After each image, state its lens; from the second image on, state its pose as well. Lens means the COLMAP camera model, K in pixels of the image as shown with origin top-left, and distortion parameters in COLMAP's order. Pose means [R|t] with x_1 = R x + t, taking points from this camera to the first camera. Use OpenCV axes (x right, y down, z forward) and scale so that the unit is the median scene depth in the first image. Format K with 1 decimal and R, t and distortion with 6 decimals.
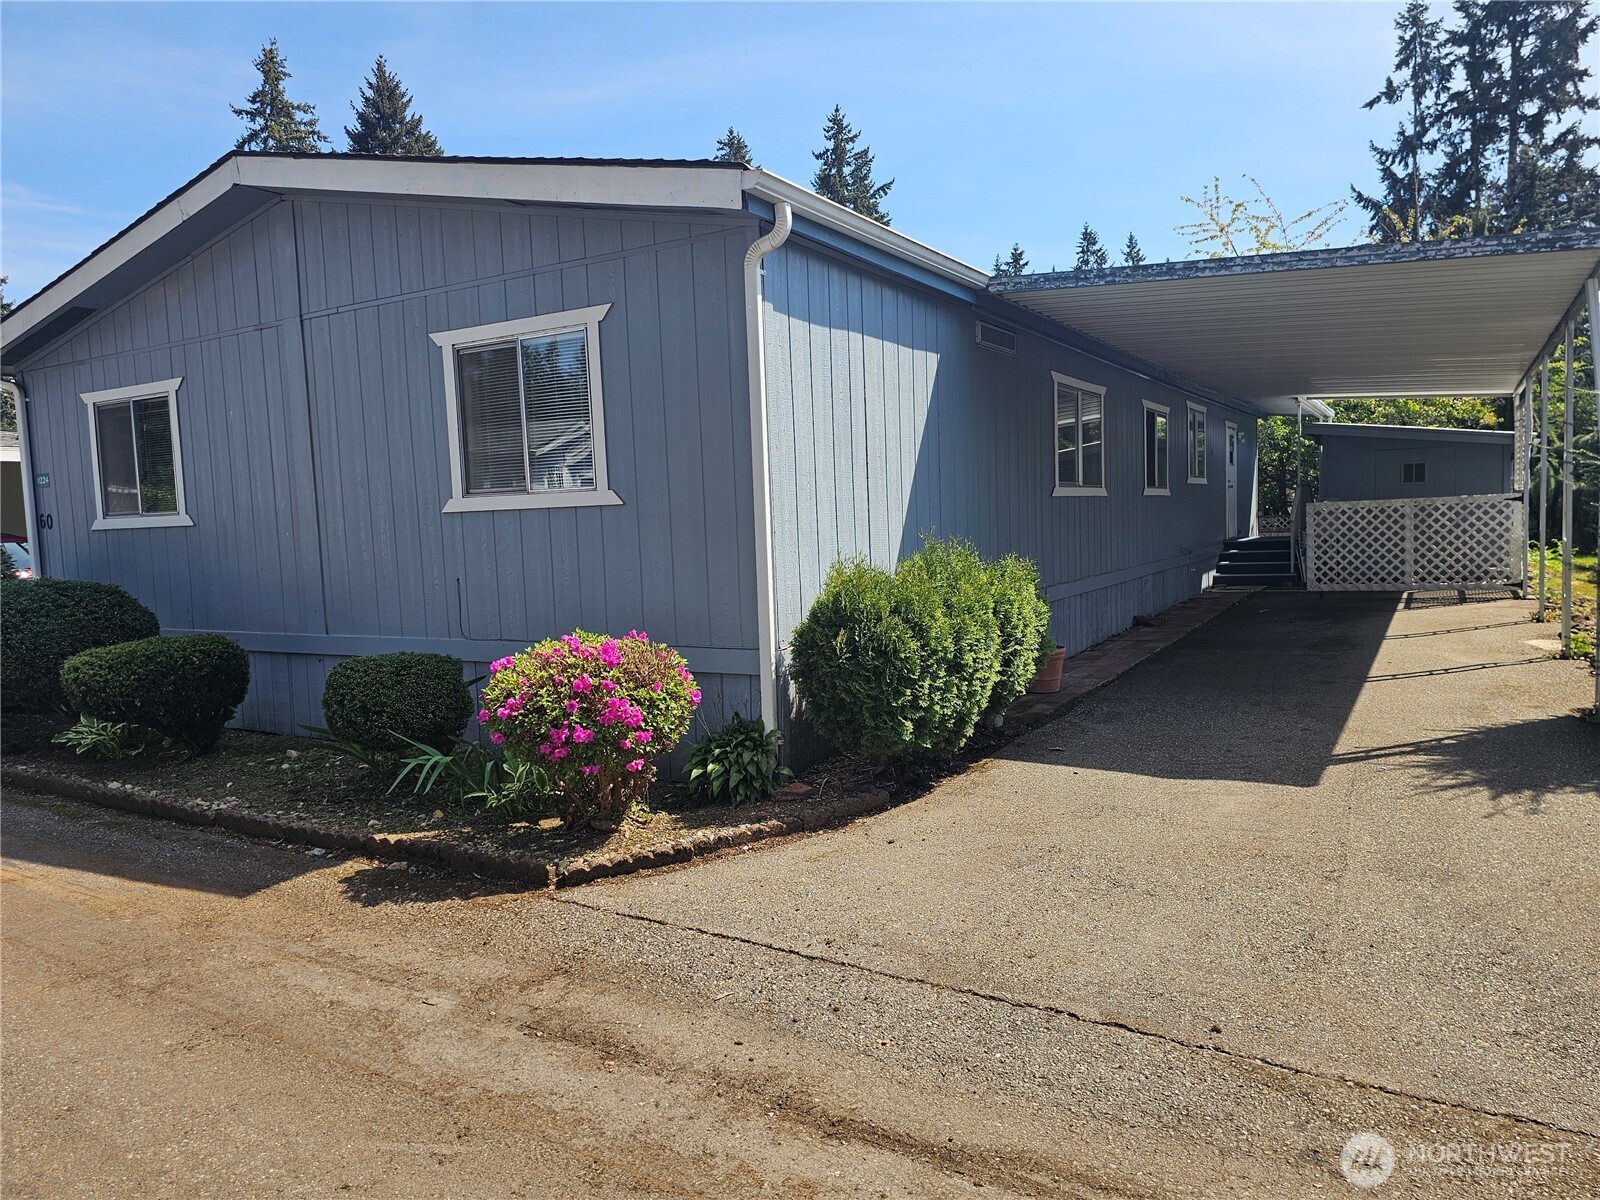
lens RADIAL K [[1070.2, 0, 798.9], [0, 1070.2, 605.3], [0, 0, 1]] dist [0.078229, -0.079377]
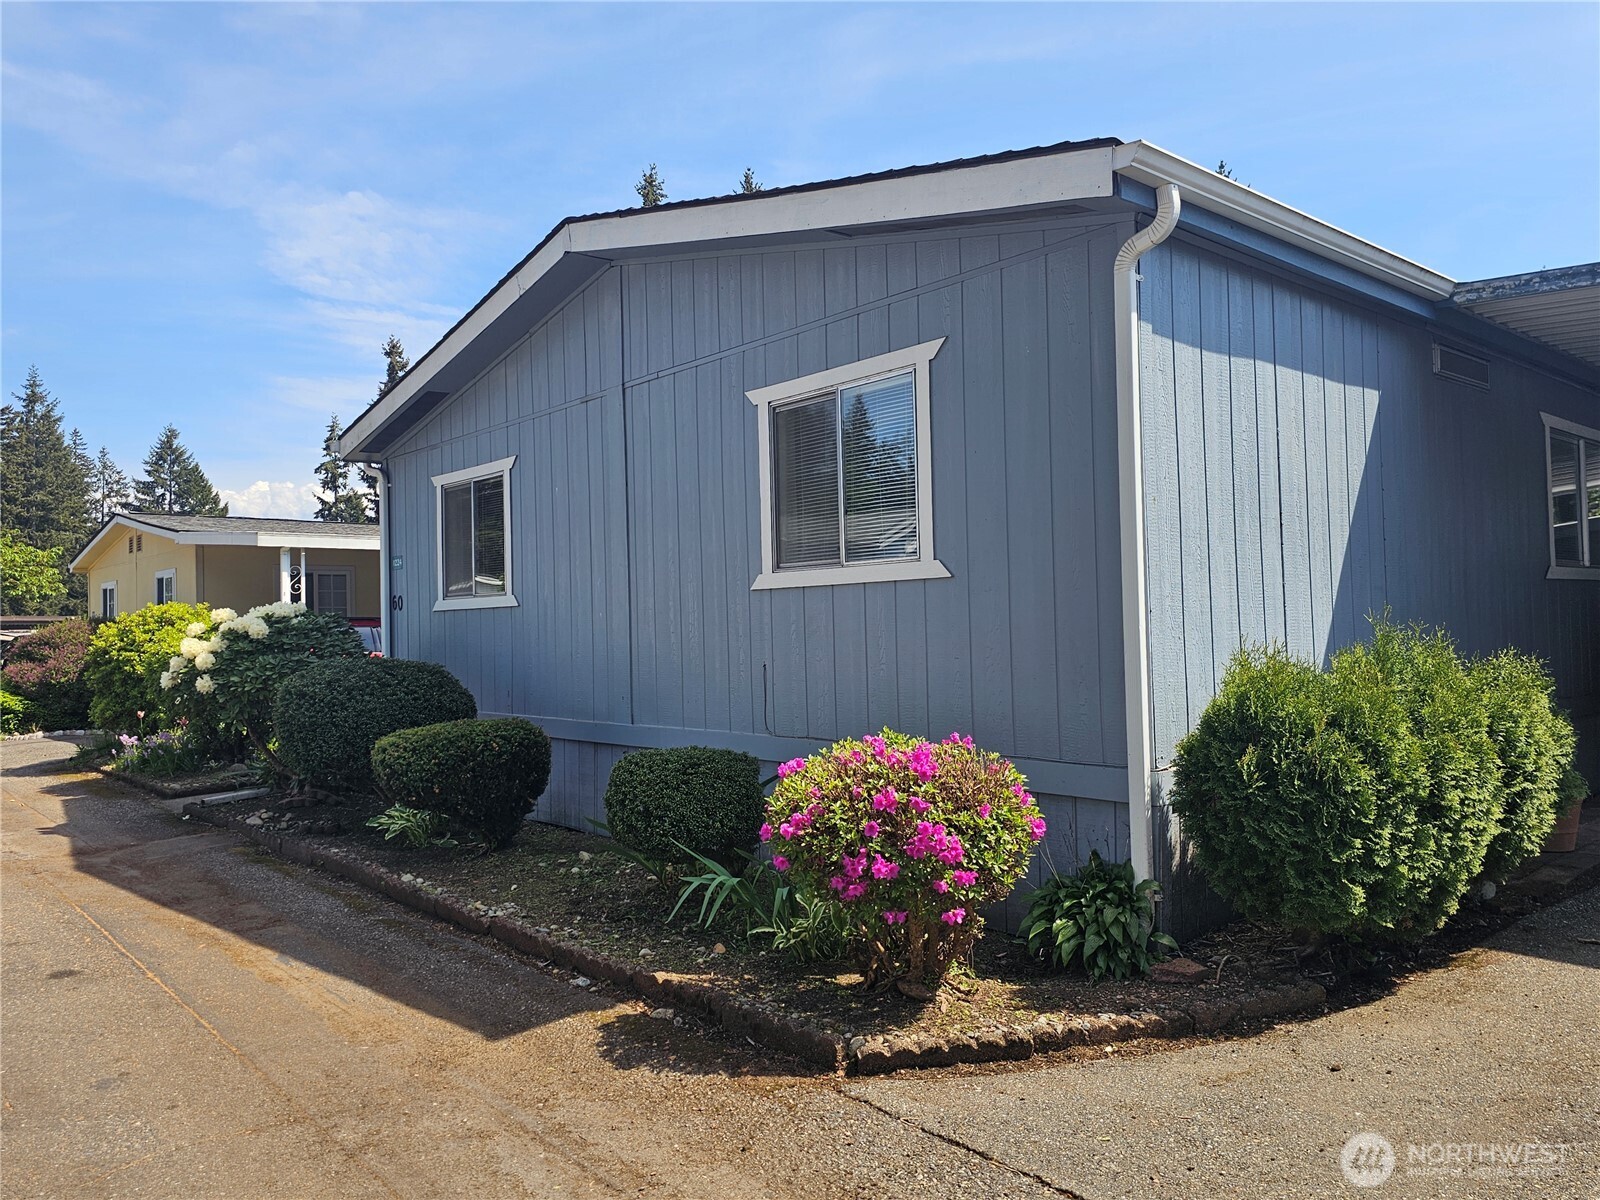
lens RADIAL K [[1070.2, 0, 804.0], [0, 1070.2, 607.3], [0, 0, 1]] dist [0.078229, -0.079377]
pose [[0.948080, 0.005351, -0.317988, -0.012500], [-0.036559, 0.995064, -0.092257, 0.007789], [0.315925, 0.099092, 0.943595, 0.205989]]
